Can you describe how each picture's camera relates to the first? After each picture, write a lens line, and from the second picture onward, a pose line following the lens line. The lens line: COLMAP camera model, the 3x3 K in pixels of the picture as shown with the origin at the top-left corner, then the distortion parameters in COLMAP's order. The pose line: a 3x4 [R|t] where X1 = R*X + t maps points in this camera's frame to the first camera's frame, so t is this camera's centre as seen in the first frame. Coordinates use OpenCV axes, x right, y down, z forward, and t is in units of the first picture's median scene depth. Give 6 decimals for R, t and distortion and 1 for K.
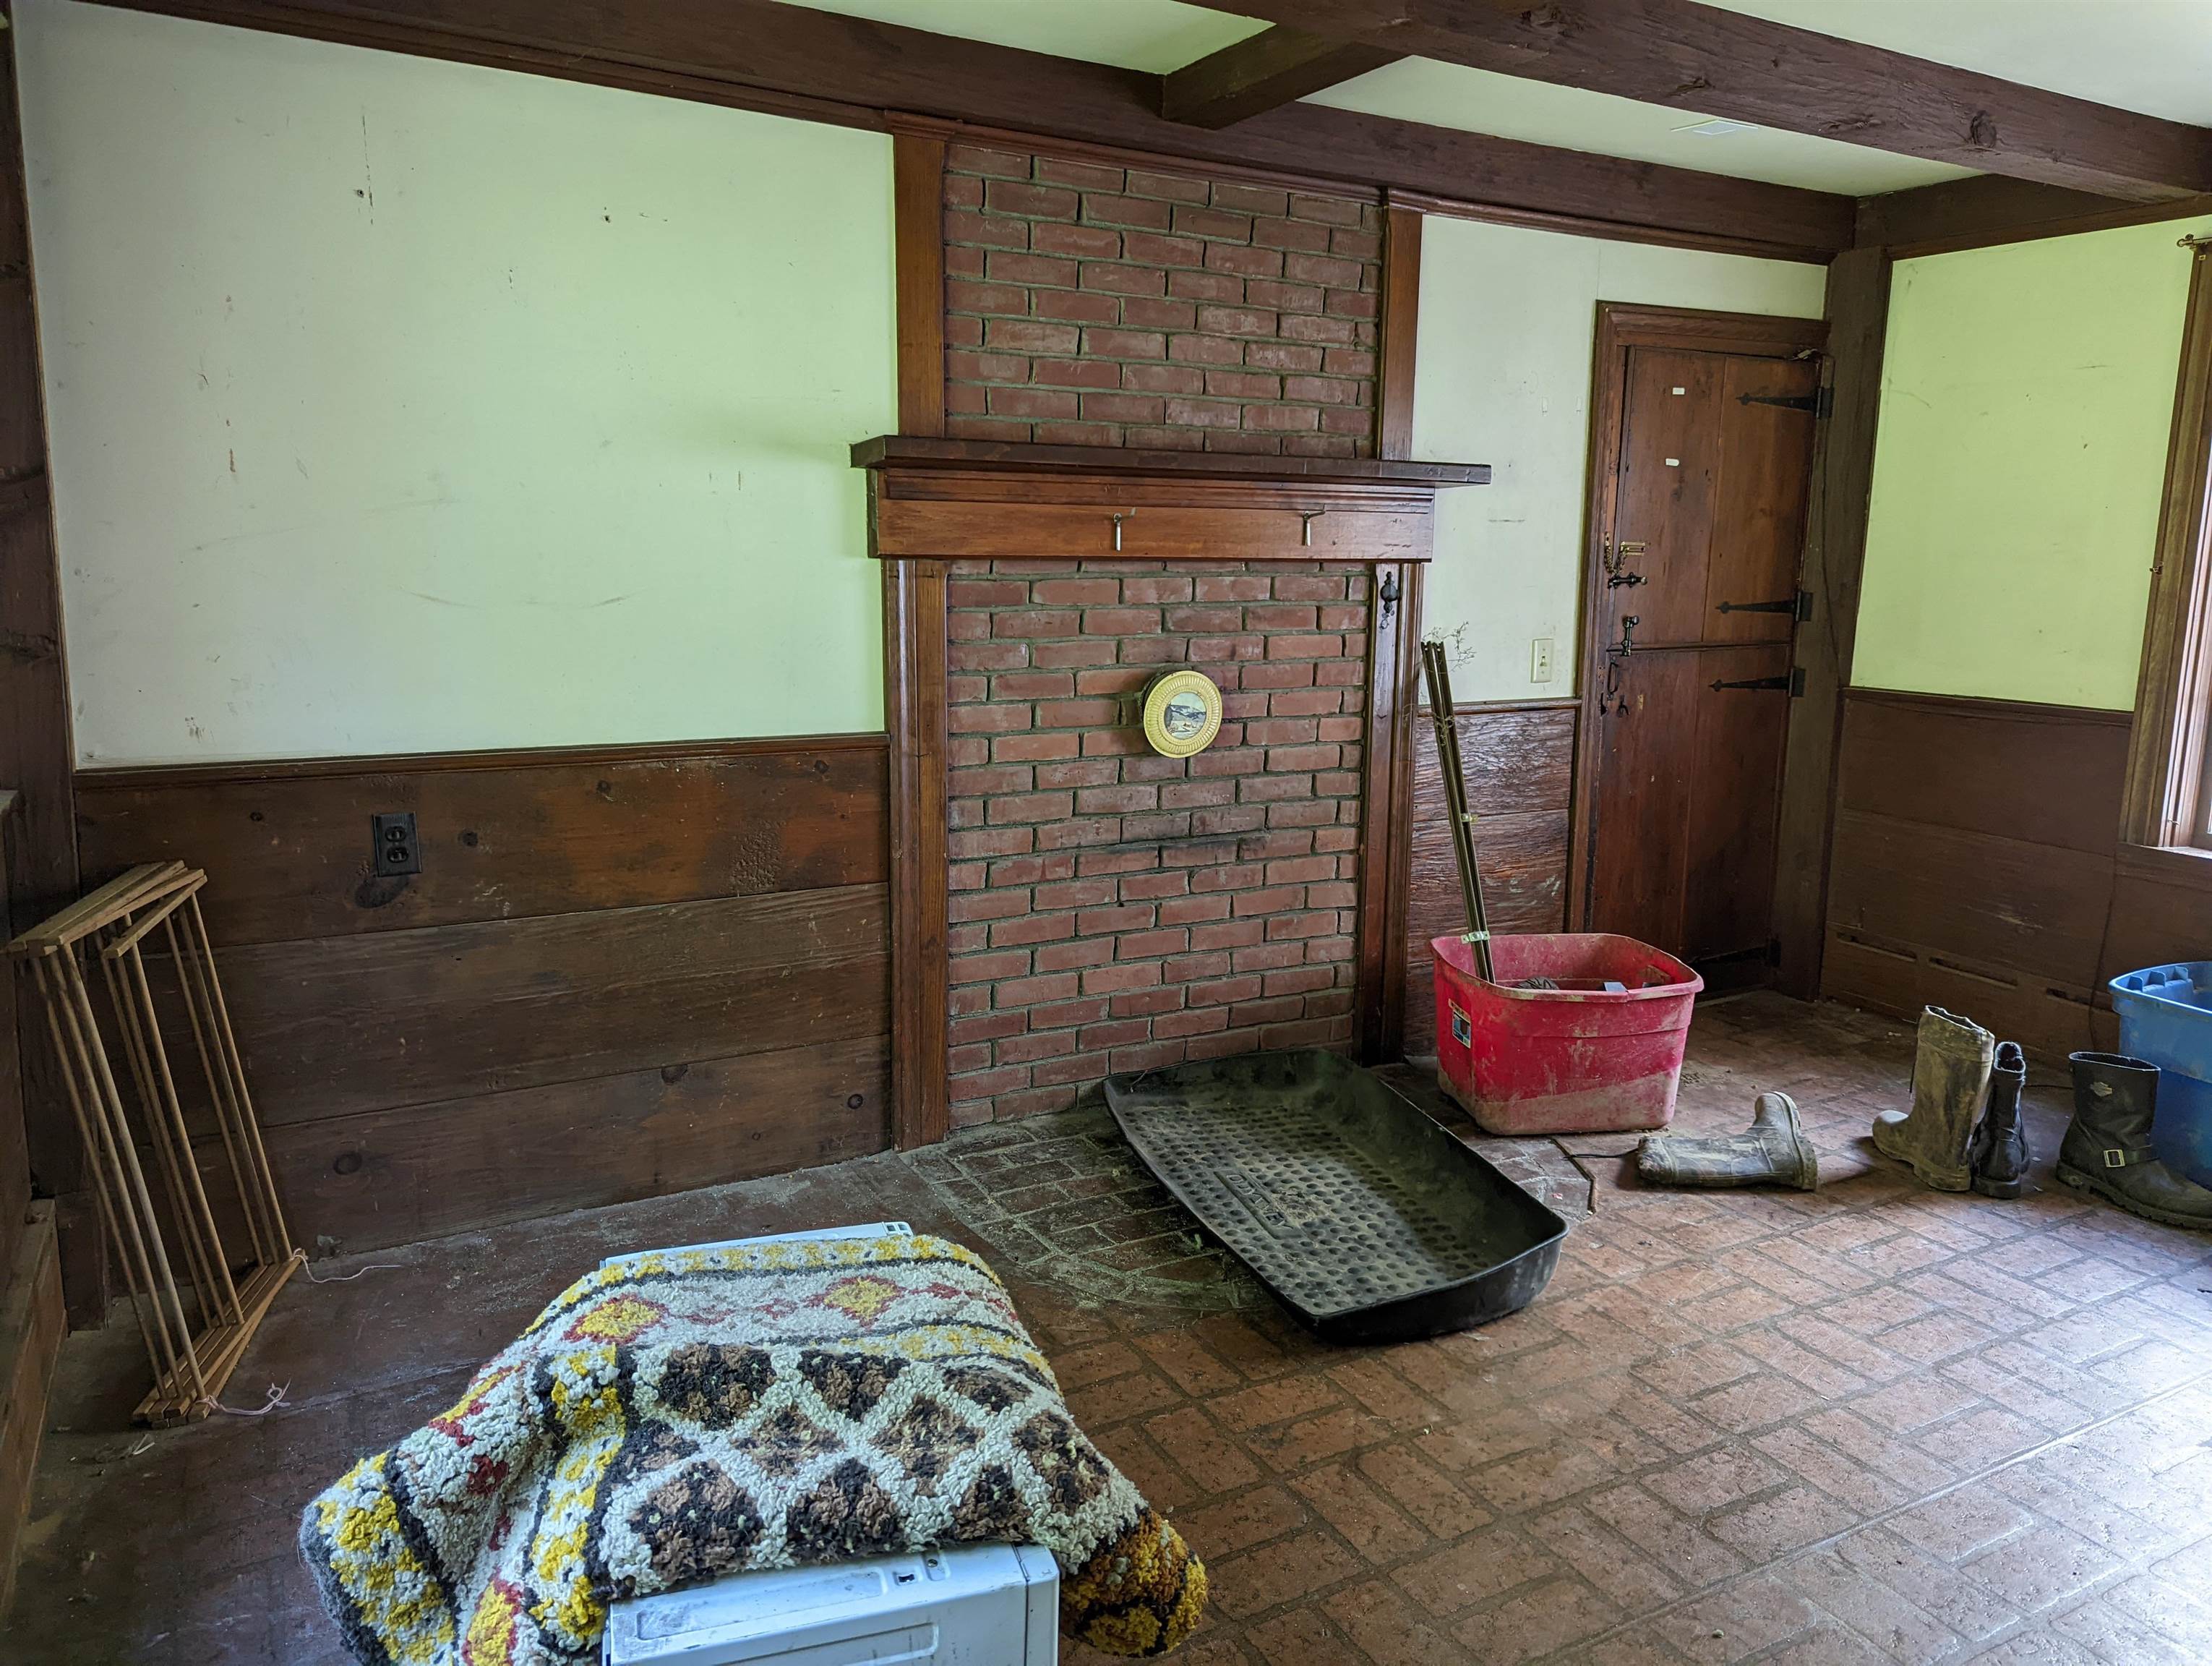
lens RADIAL K [[1553.4, 0, 1106.0], [0, 1553.4, 809.2], [0, 0, 1]] dist [0.011331, 0.001743]
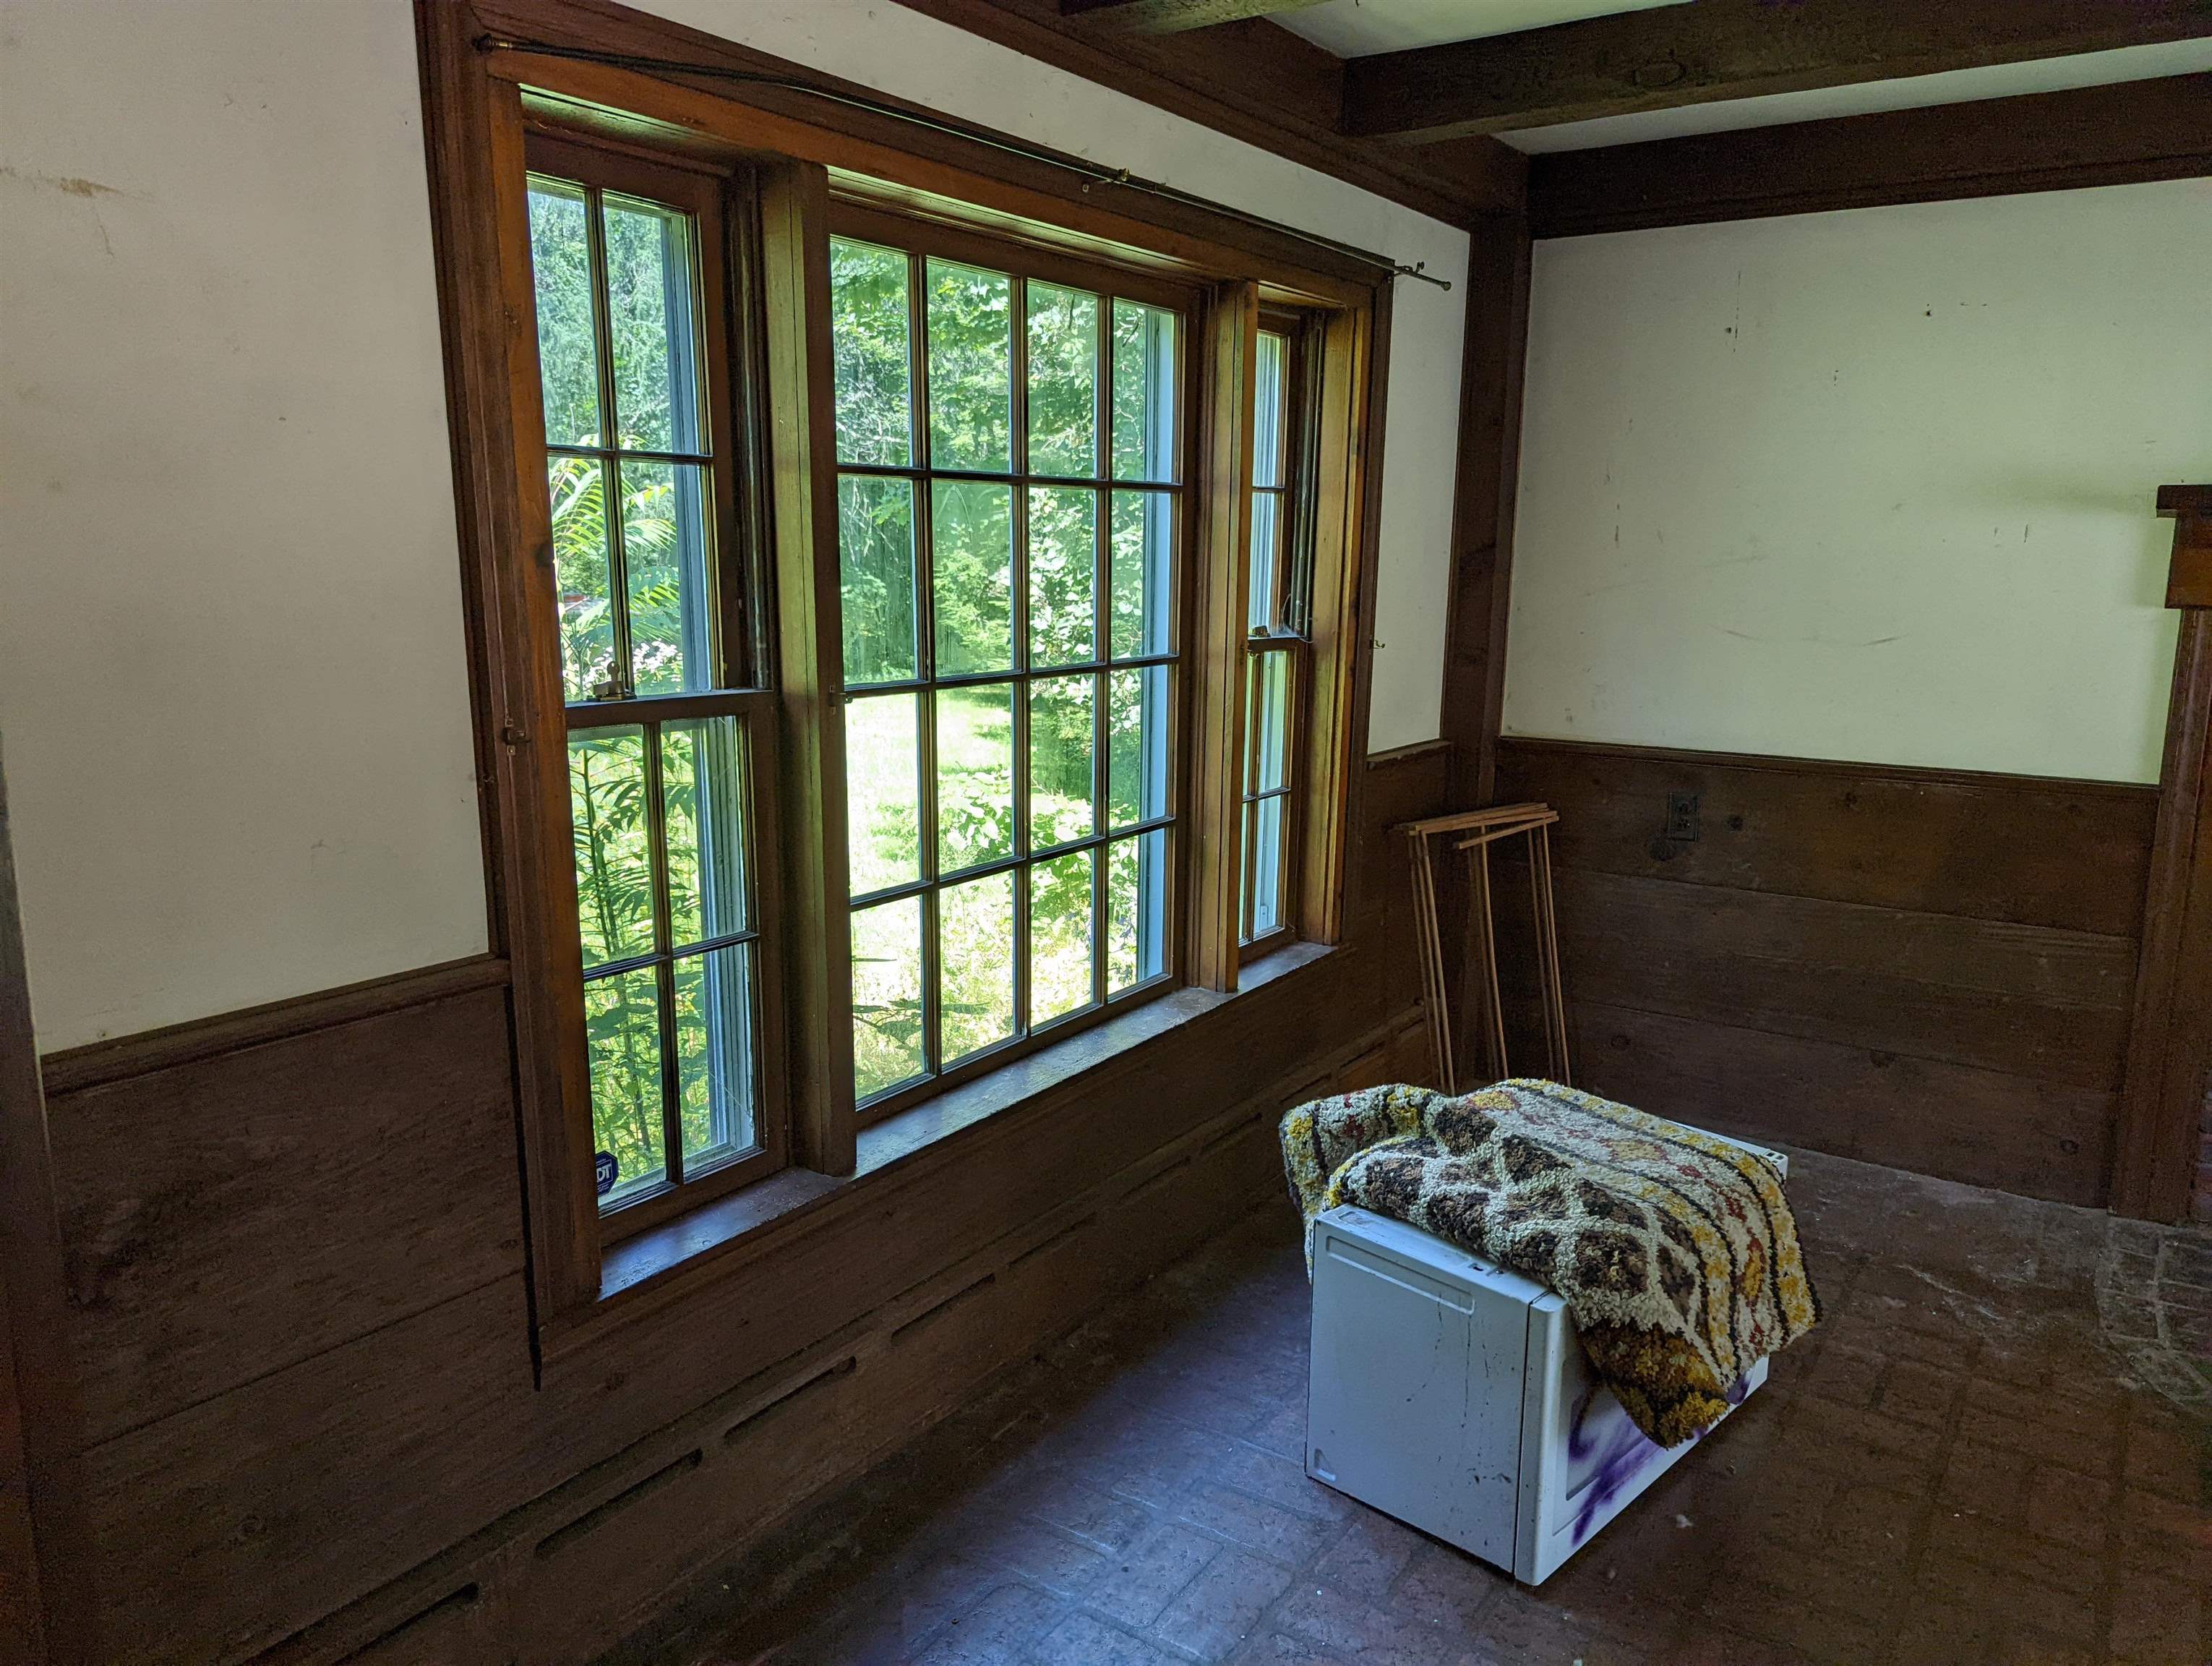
lens RADIAL K [[1553.4, 0, 1103.4], [0, 1553.4, 847.1], [0, 0, 1]] dist [0.011331, 0.001743]
pose [[0.433850, 0.159154, -0.886817, 0.955484], [-0.155070, 0.982777, 0.100512, -0.016394], [0.887540, 0.093912, 0.451057, -0.065746]]
